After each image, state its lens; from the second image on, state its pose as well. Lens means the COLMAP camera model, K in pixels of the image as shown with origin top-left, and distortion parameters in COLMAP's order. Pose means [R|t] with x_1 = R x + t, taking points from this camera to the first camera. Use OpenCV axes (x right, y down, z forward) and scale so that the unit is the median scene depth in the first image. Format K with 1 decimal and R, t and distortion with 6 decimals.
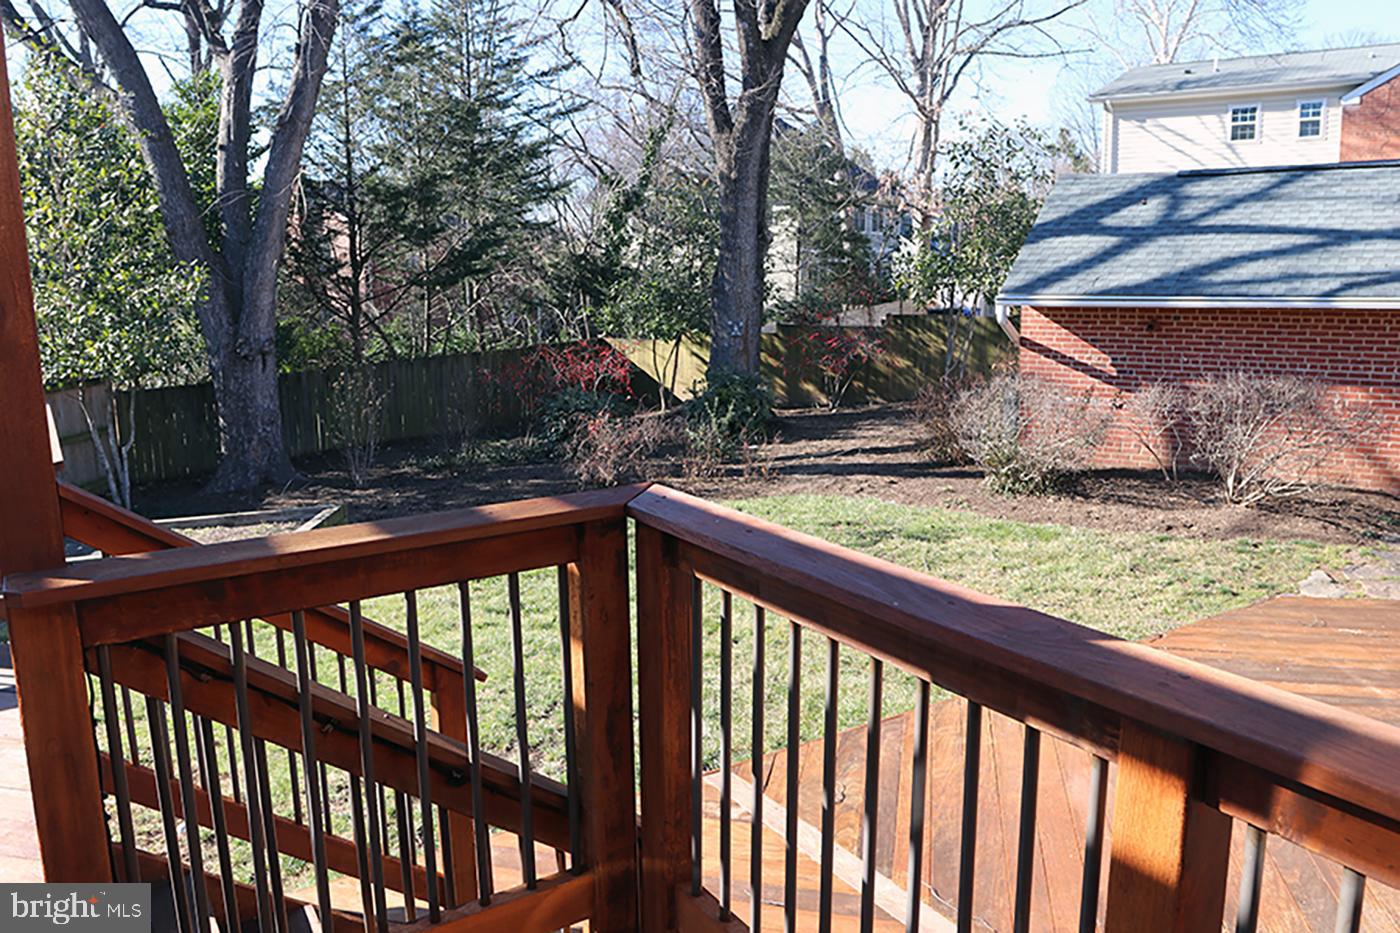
lens RADIAL K [[1107.3, 0, 683.7], [0, 1107.3, 450.7], [0, 0, 1]] dist [-0.074993, 0.047362]
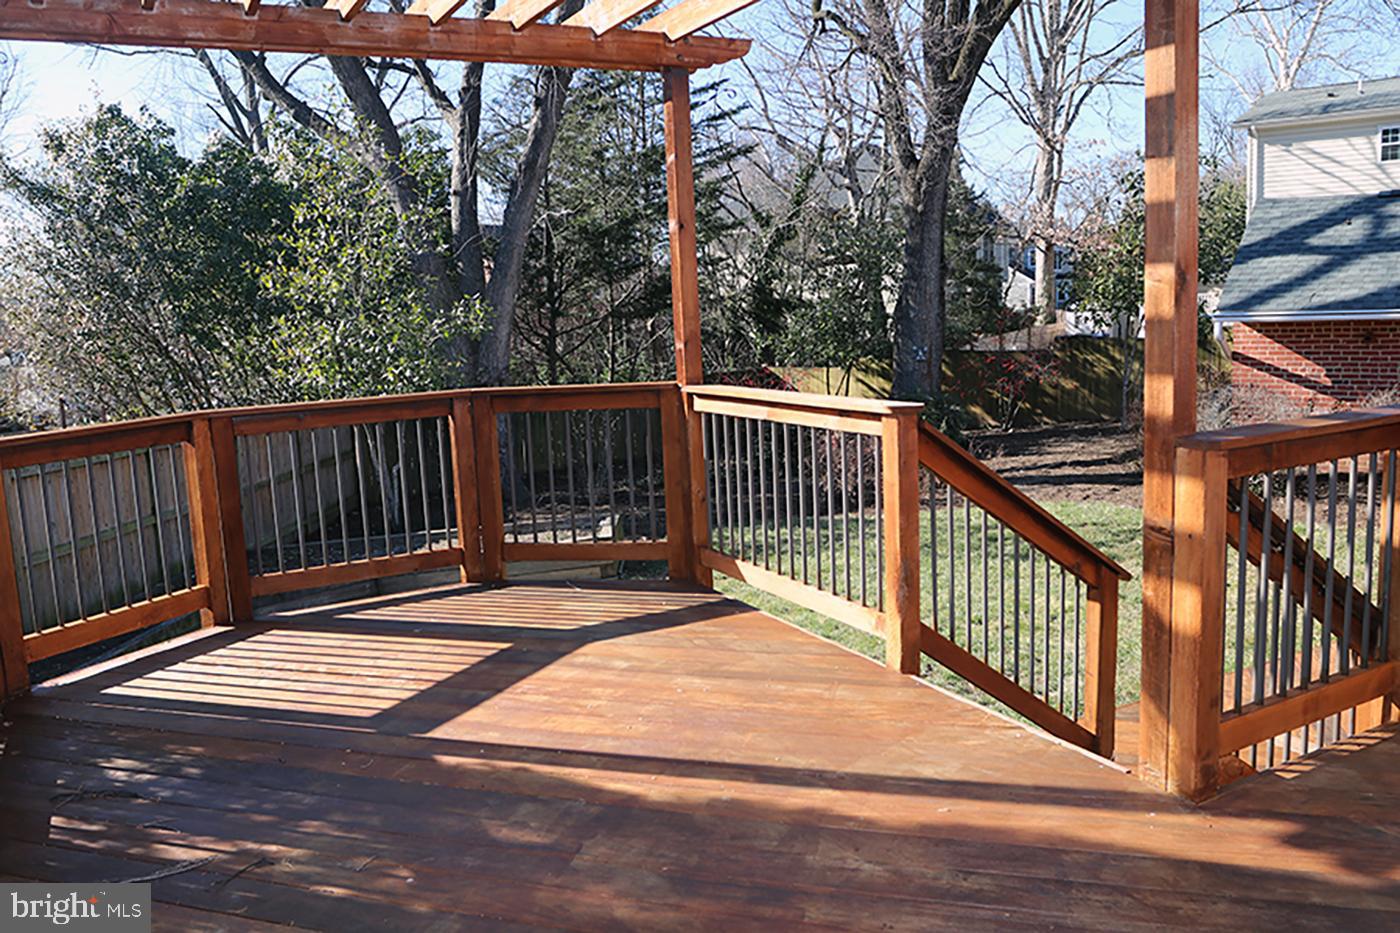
lens RADIAL K [[1107.3, 0, 683.7], [0, 1107.3, 450.7], [0, 0, 1]] dist [-0.074993, 0.047362]
pose [[0.997086, -0.012885, -0.075196, -0.142444], [0.010411, 0.999394, -0.033207, 0.021231], [0.075578, 0.032327, 0.996616, -0.084544]]
